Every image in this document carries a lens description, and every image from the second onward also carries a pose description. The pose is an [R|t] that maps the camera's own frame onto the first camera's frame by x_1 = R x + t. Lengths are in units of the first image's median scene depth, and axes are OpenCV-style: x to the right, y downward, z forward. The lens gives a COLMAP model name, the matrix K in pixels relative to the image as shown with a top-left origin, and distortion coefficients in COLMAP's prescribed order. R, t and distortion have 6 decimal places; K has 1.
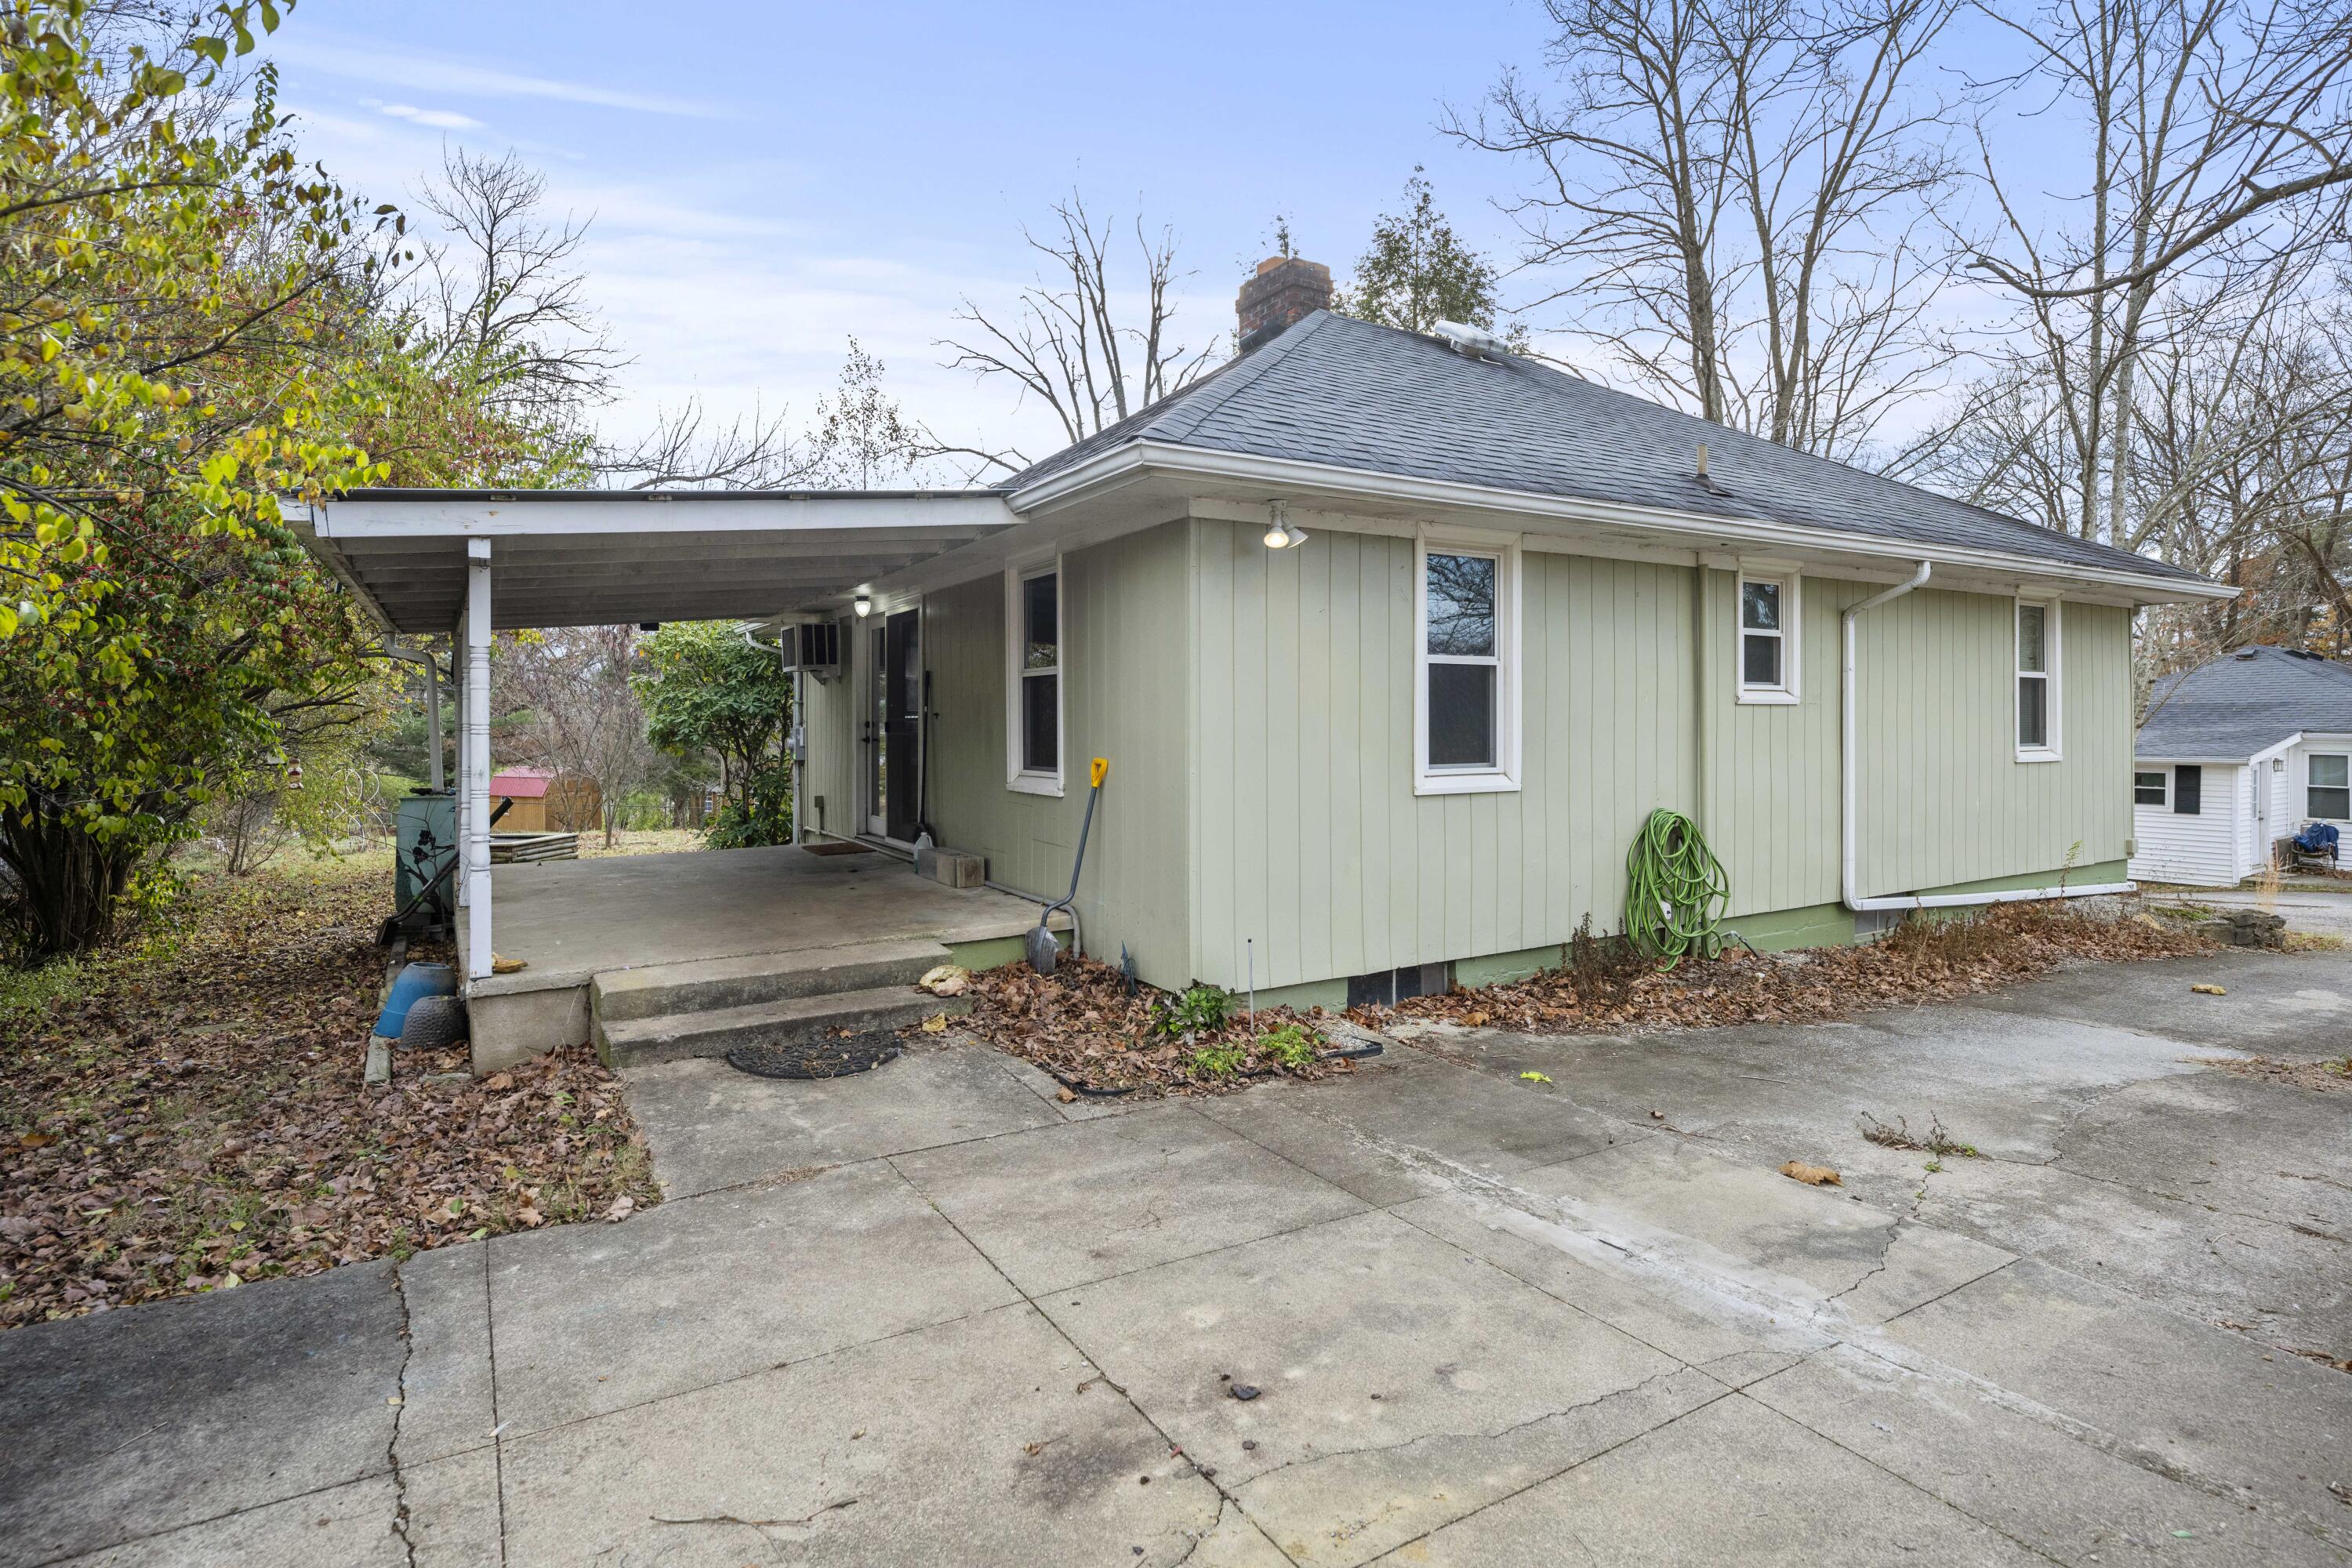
lens RADIAL K [[1196.3, 0, 1174.7], [0, 1196.3, 769.0], [0, 0, 1]] dist [-0.002758, -0.000836]
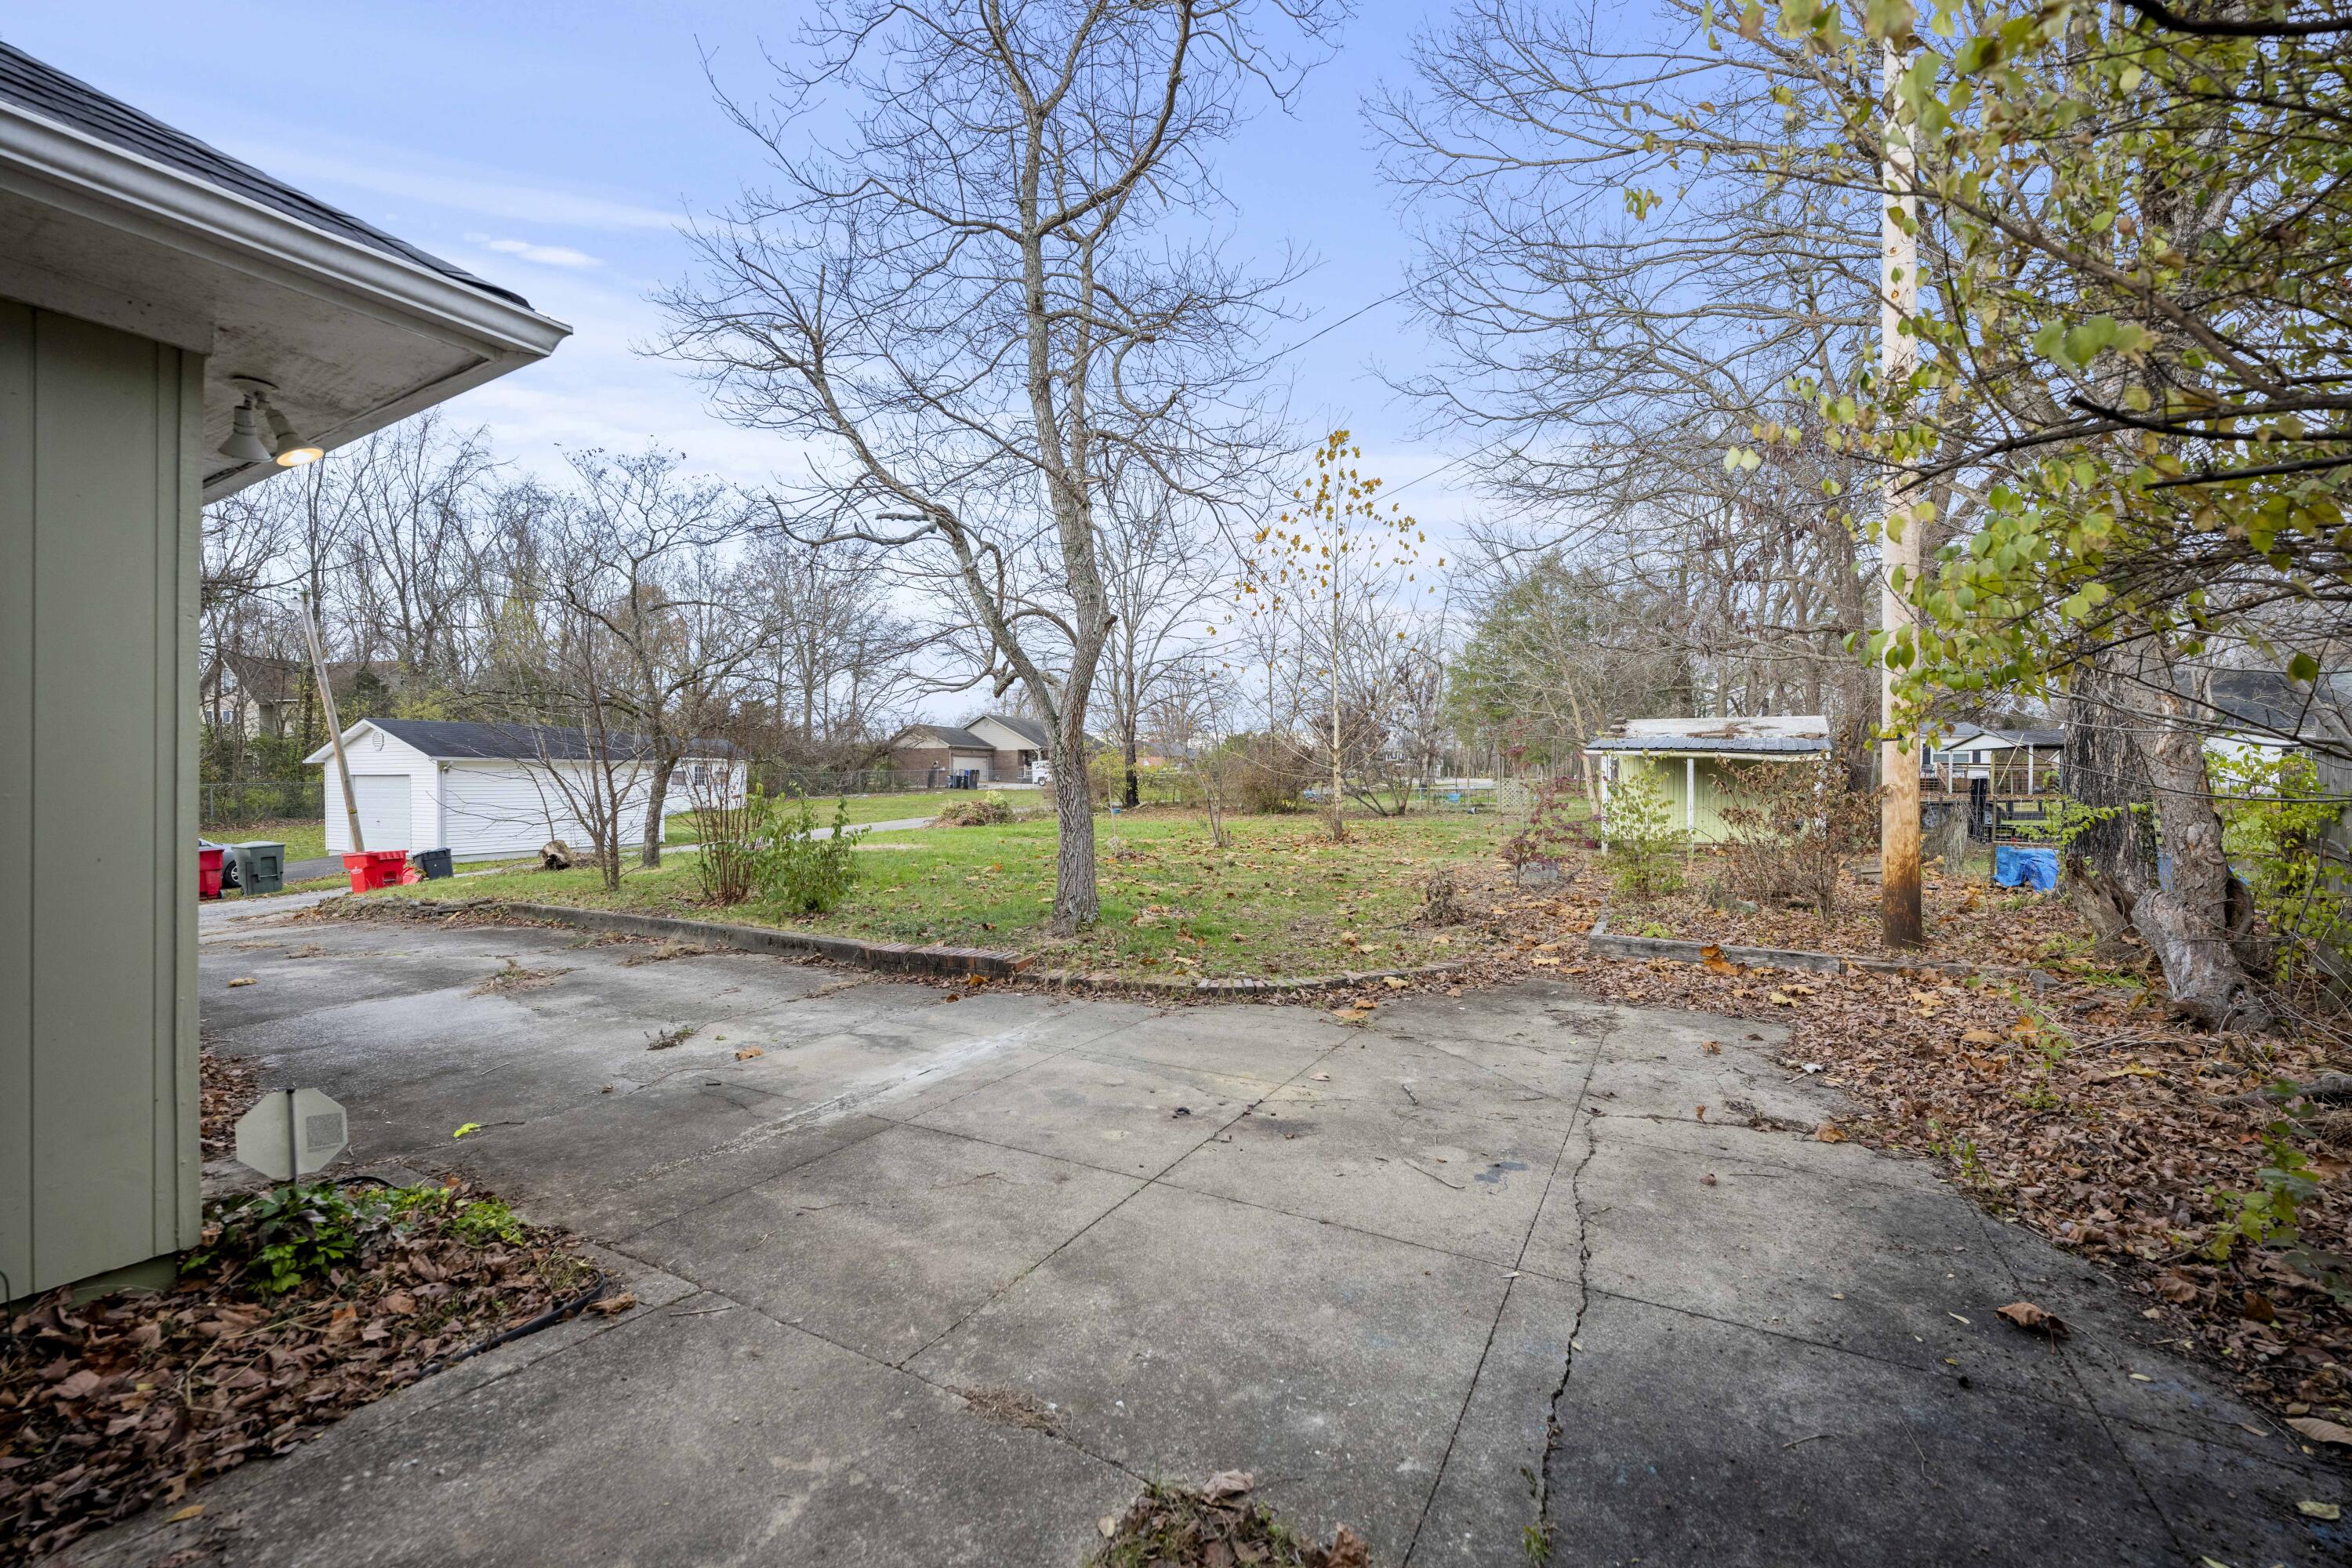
lens RADIAL K [[950.4, 0, 1172.6], [0, 950.4, 779.7], [0, 0, 1]] dist [-0.000293, 0.000021]
pose [[-0.500067, 0.002684, 0.865982, -0.928000], [0.030264, 0.999439, 0.014379, -0.016051], [-0.865458, 0.033399, -0.499868, 1.317193]]
